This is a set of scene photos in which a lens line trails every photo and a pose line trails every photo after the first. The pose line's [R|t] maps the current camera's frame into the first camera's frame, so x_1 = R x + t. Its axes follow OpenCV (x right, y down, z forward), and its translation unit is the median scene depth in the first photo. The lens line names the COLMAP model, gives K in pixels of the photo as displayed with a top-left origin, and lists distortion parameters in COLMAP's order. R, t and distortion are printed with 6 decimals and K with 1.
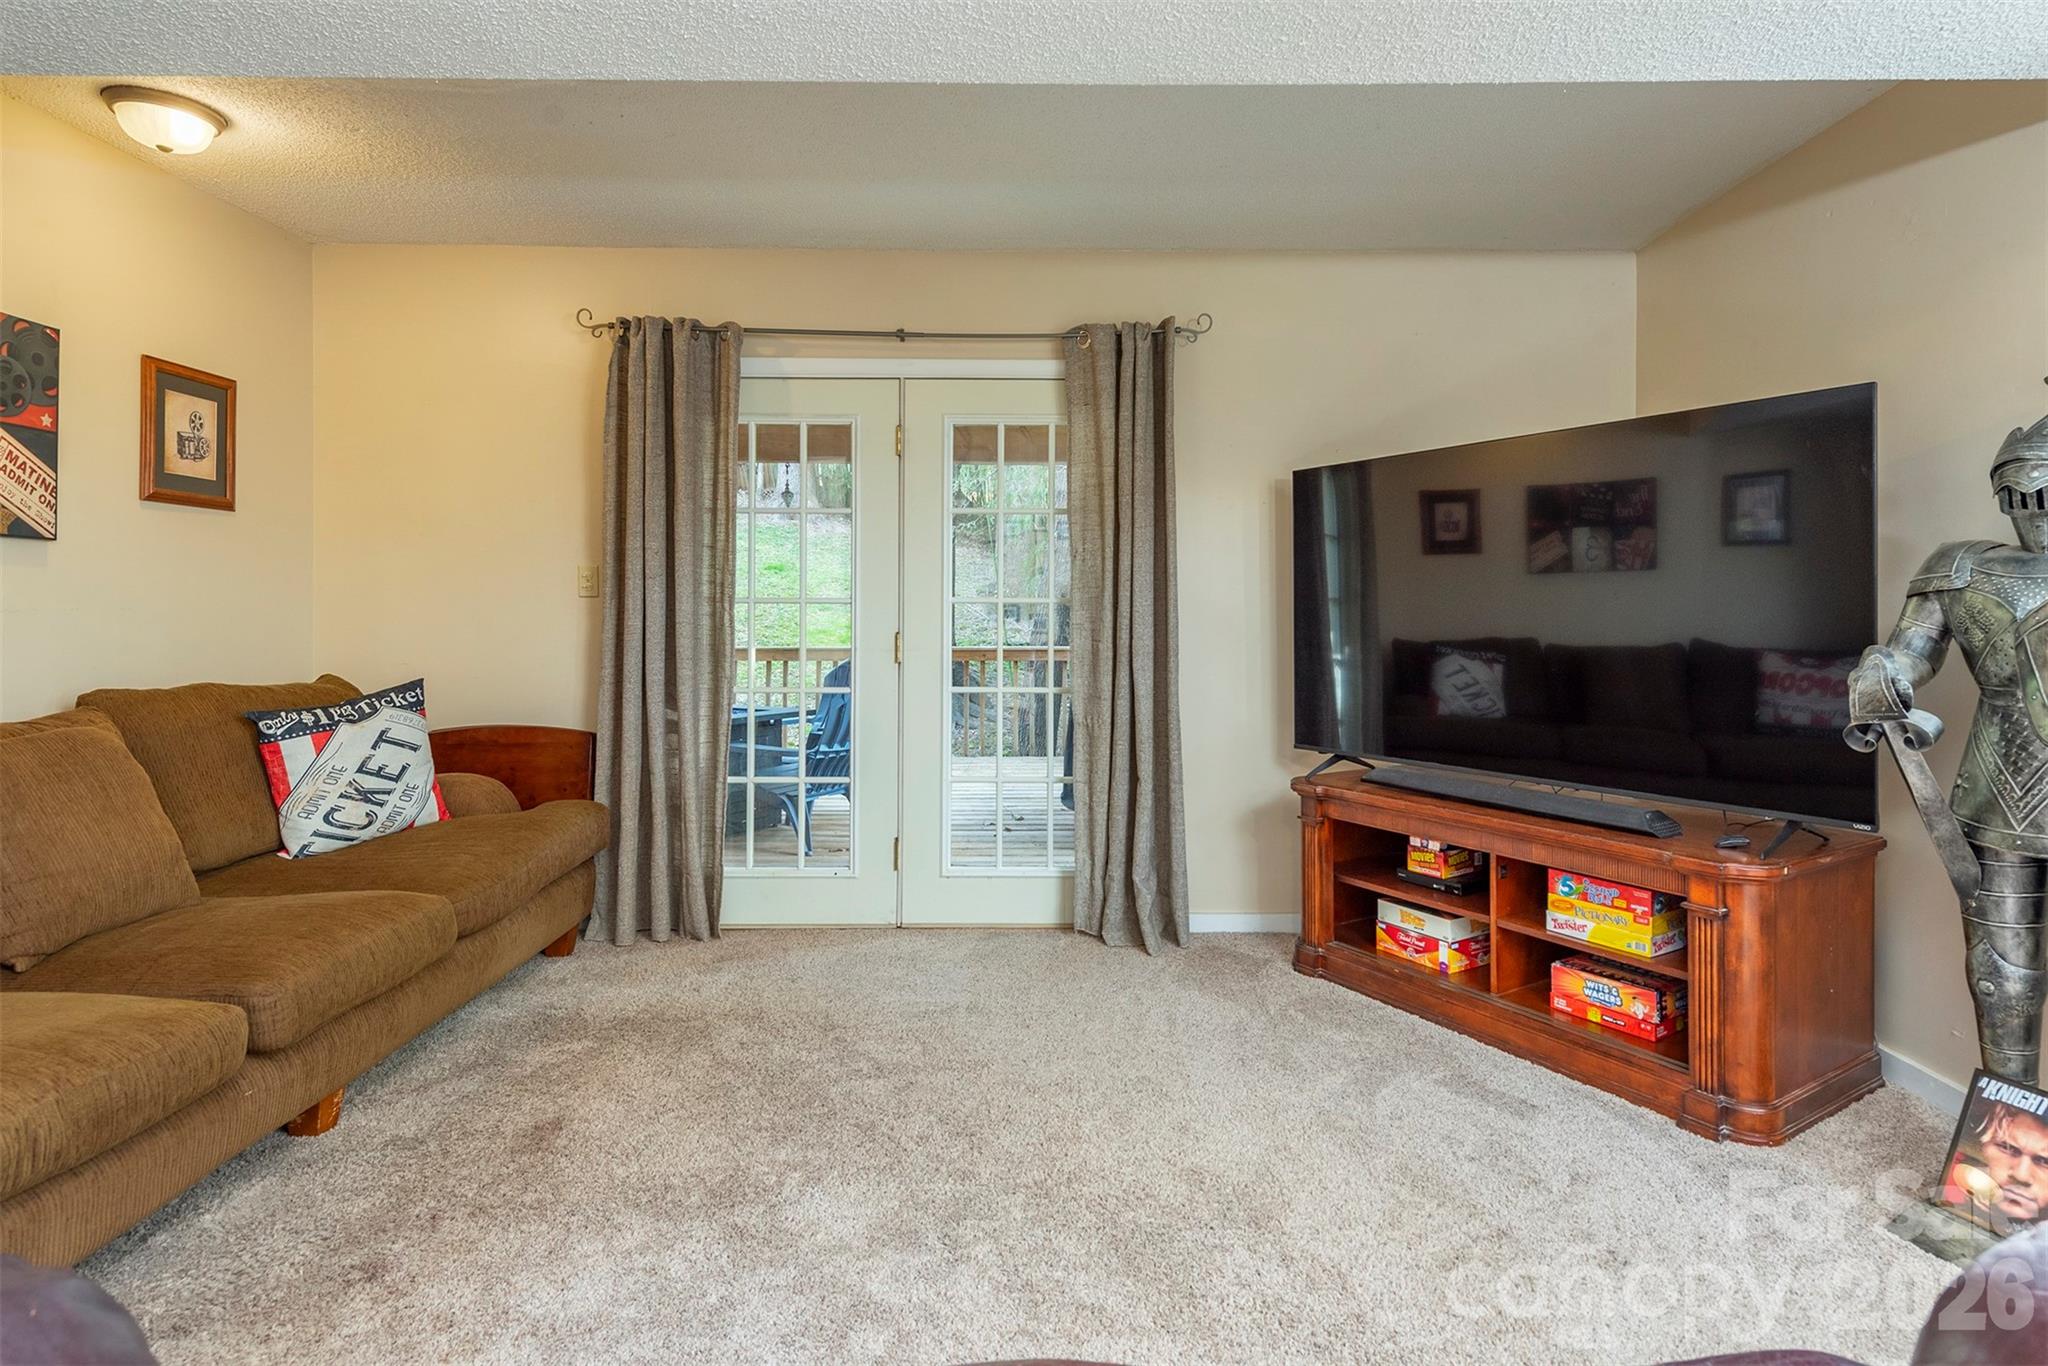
lens RADIAL K [[1099.8, 0, 1018.3], [0, 1099.8, 621.3], [0, 0, 1]] dist [0.016327, -0.000295]
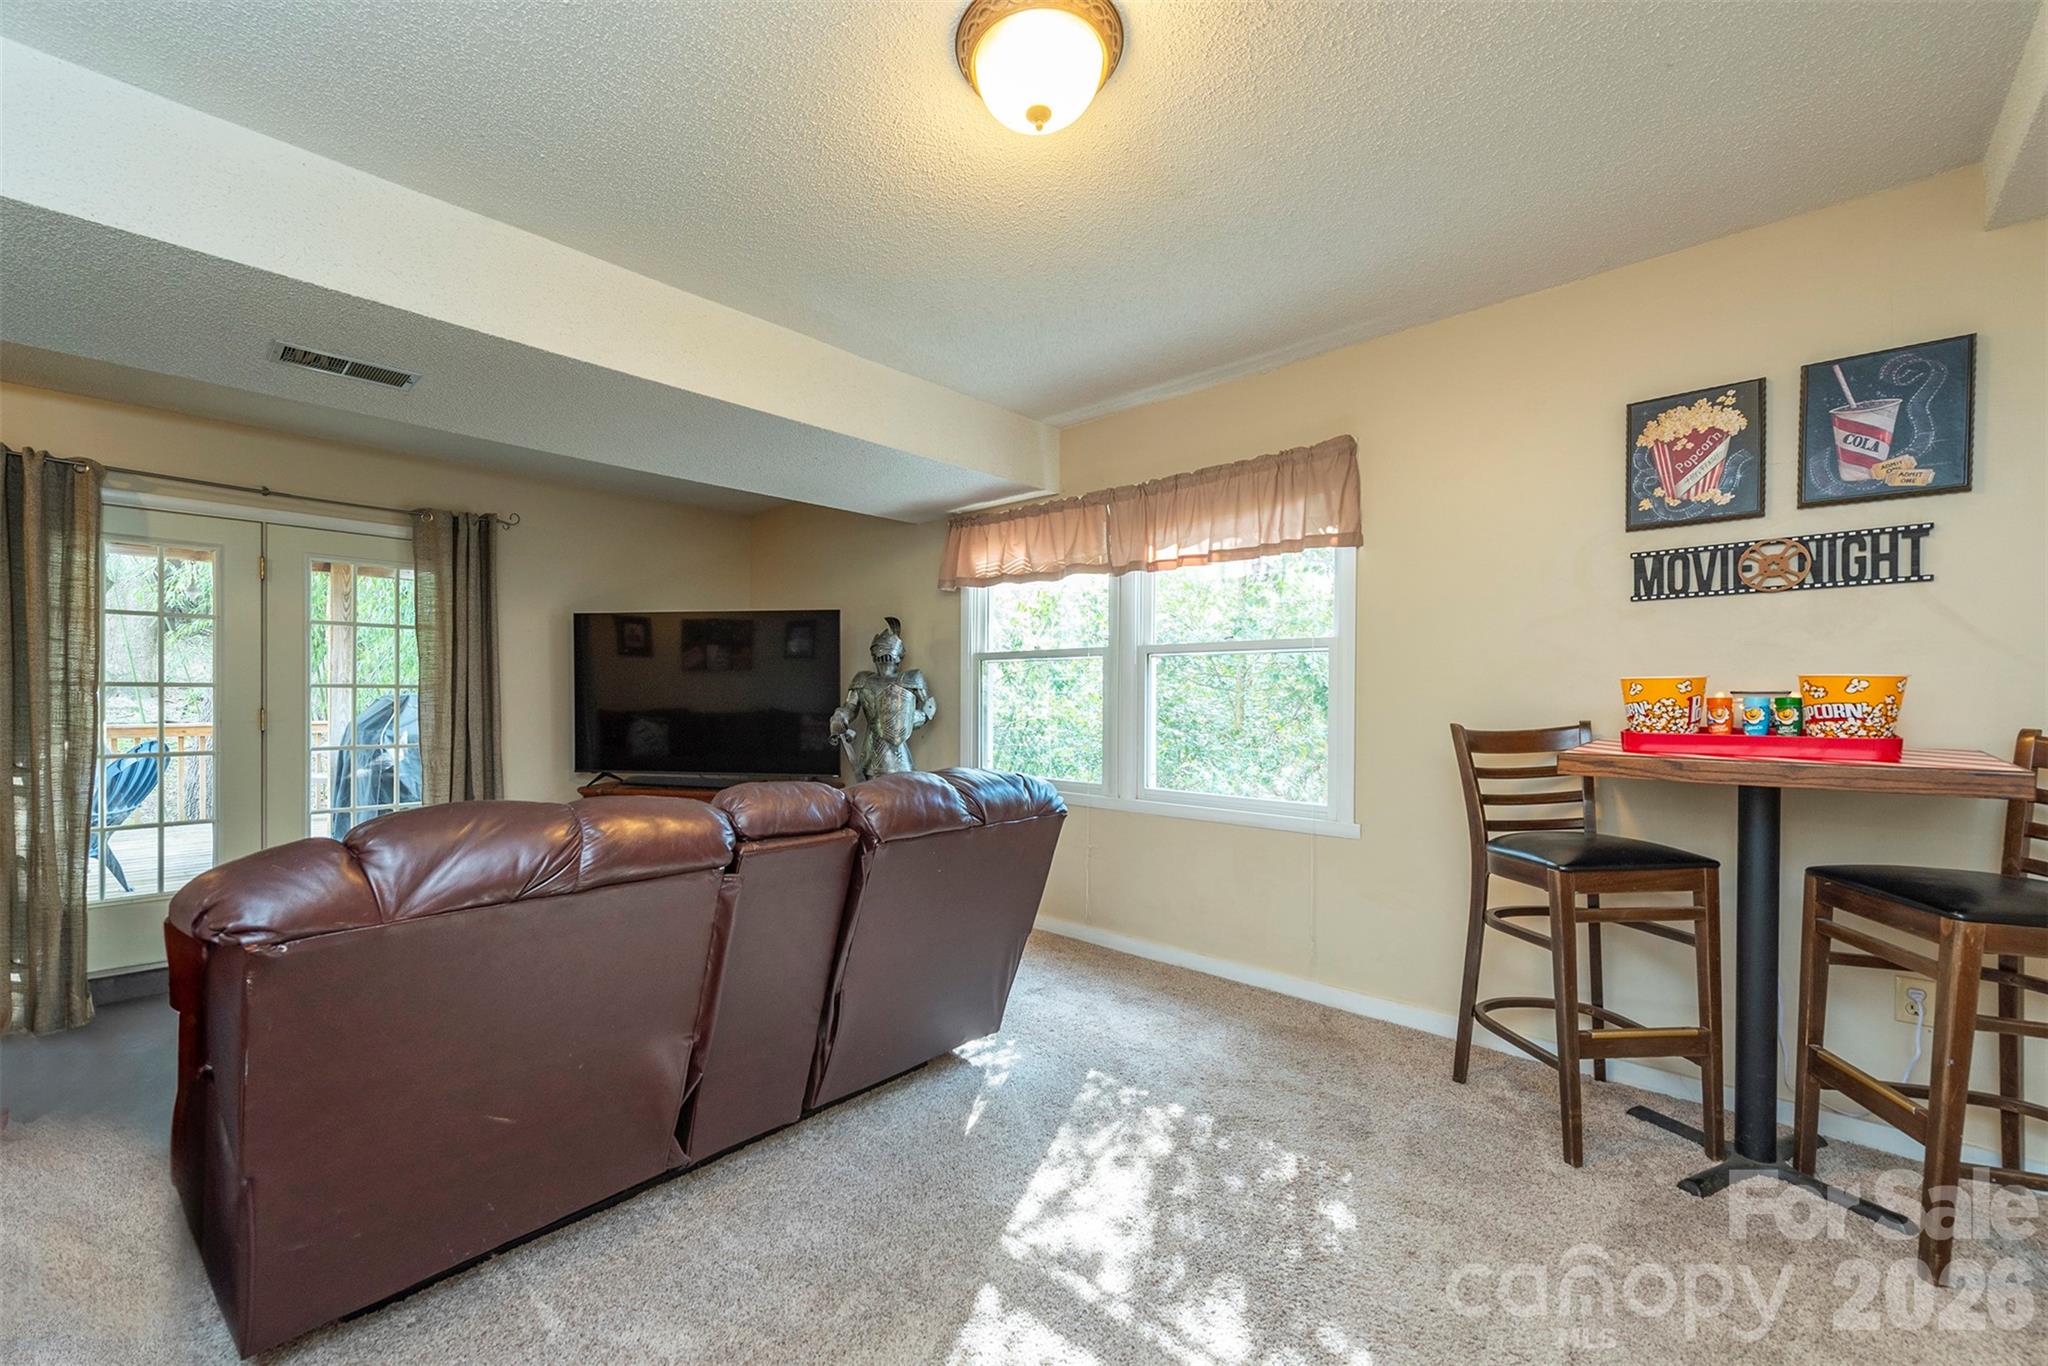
lens RADIAL K [[820.9, 0, 1024.0], [0, 820.9, 683.0], [0, 0, 1]] dist [-0.001235, -0.000286]
pose [[0.654035, 0.009620, 0.756403, -0.270891], [0.003615, 0.999868, -0.015843, -0.003623], [-0.756456, 0.013096, 0.653914, -0.392606]]
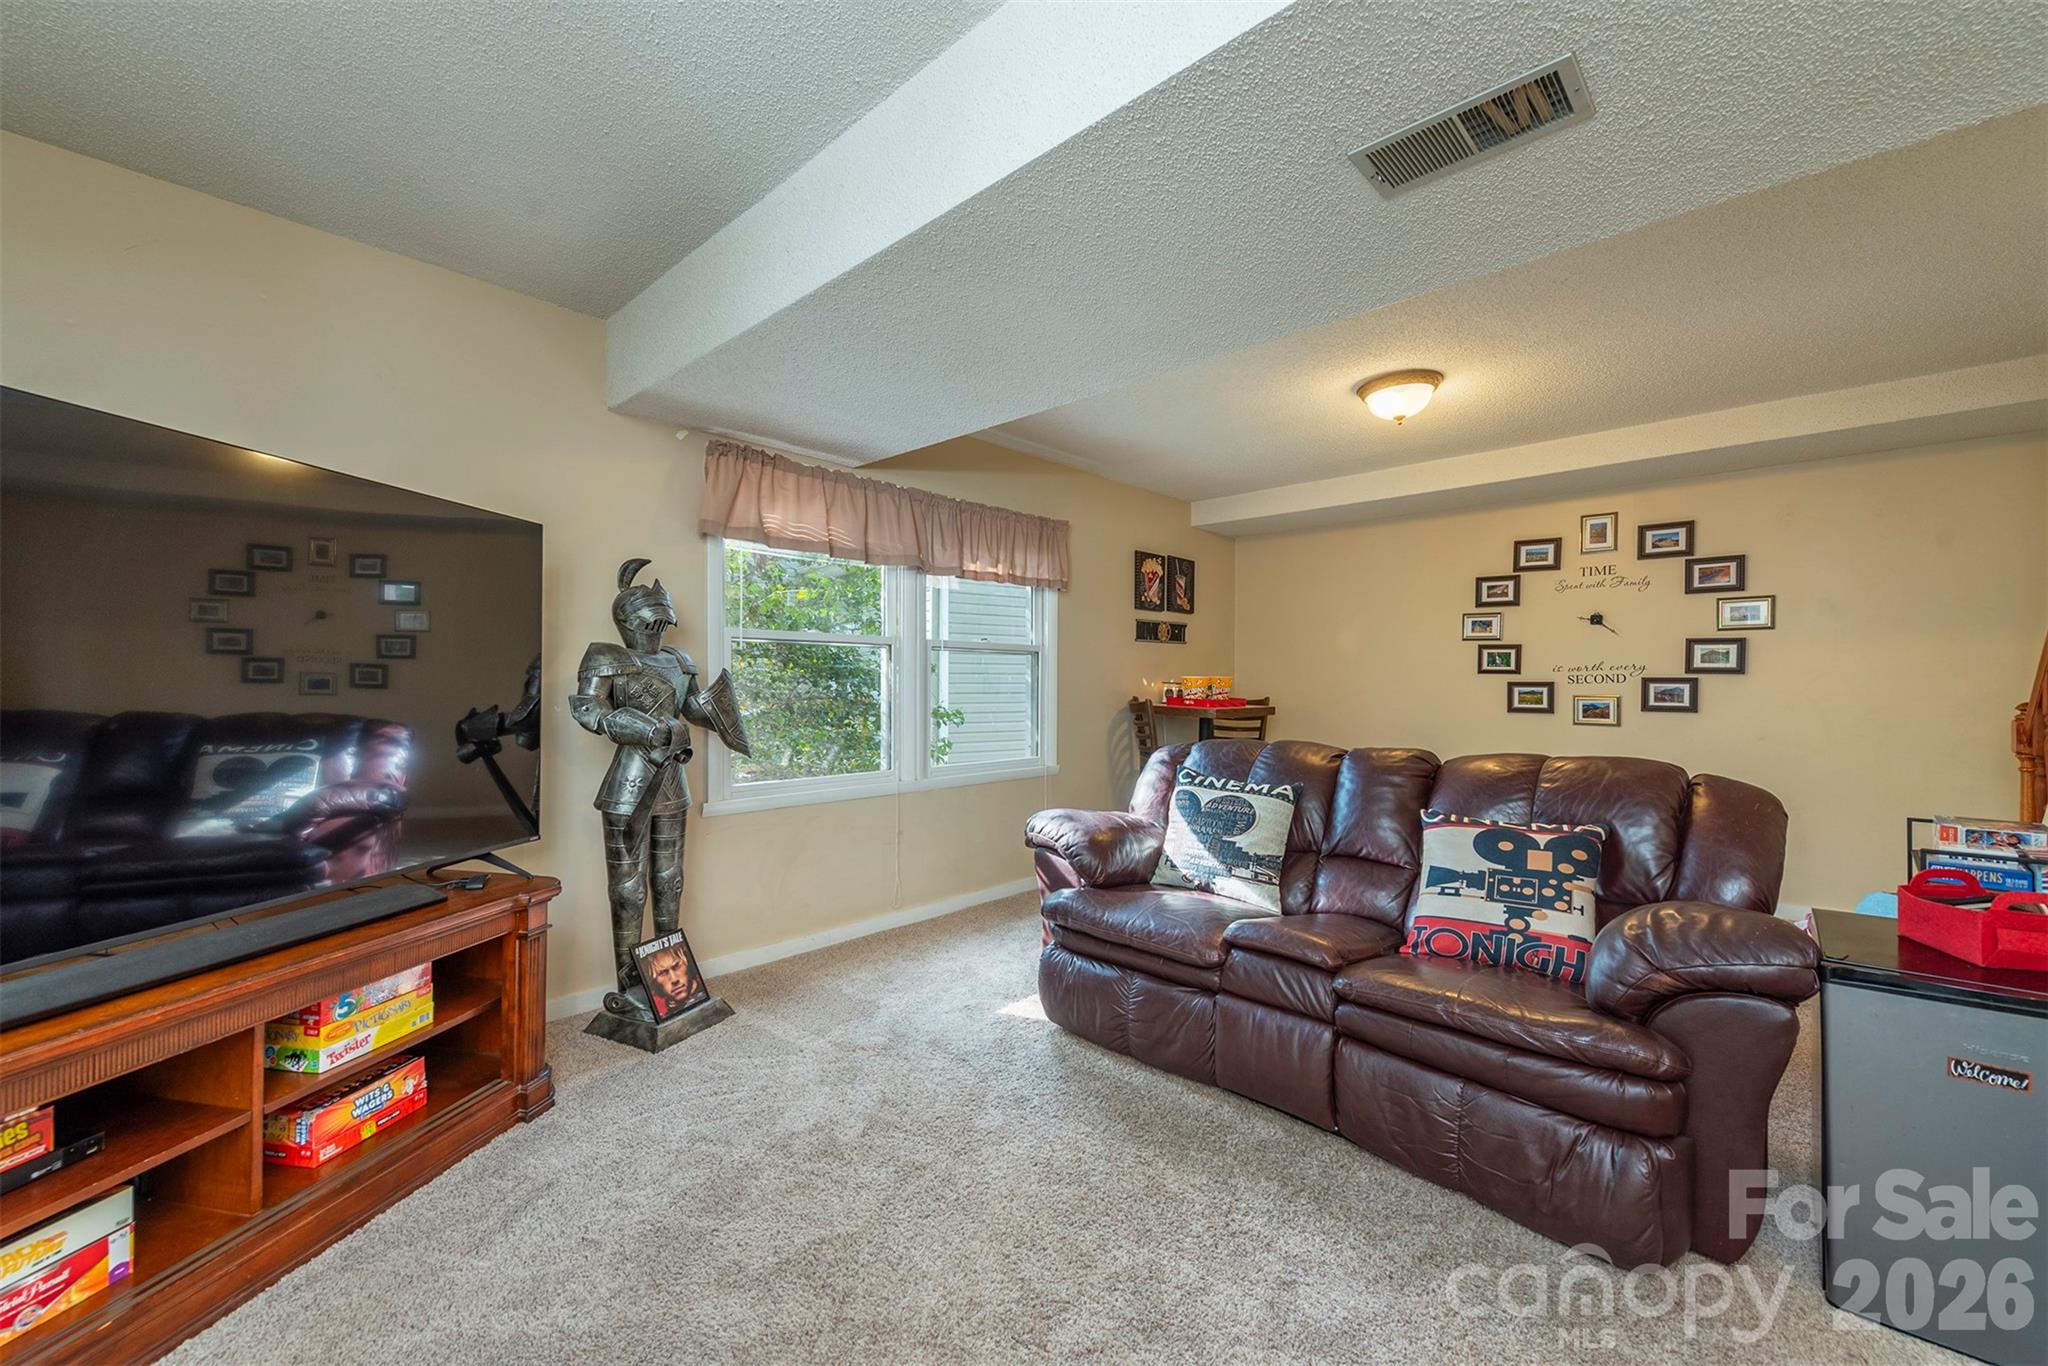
lens RADIAL K [[820.9, 0, 1024.0], [0, 820.9, 683.0], [0, 0, 1]] dist [-0.001235, -0.000286]
pose [[-0.764329, -0.002485, 0.644821, -0.240553], [0.001937, 0.999979, 0.006149, -0.011402], [-0.644823, 0.005949, -0.764309, 0.859114]]
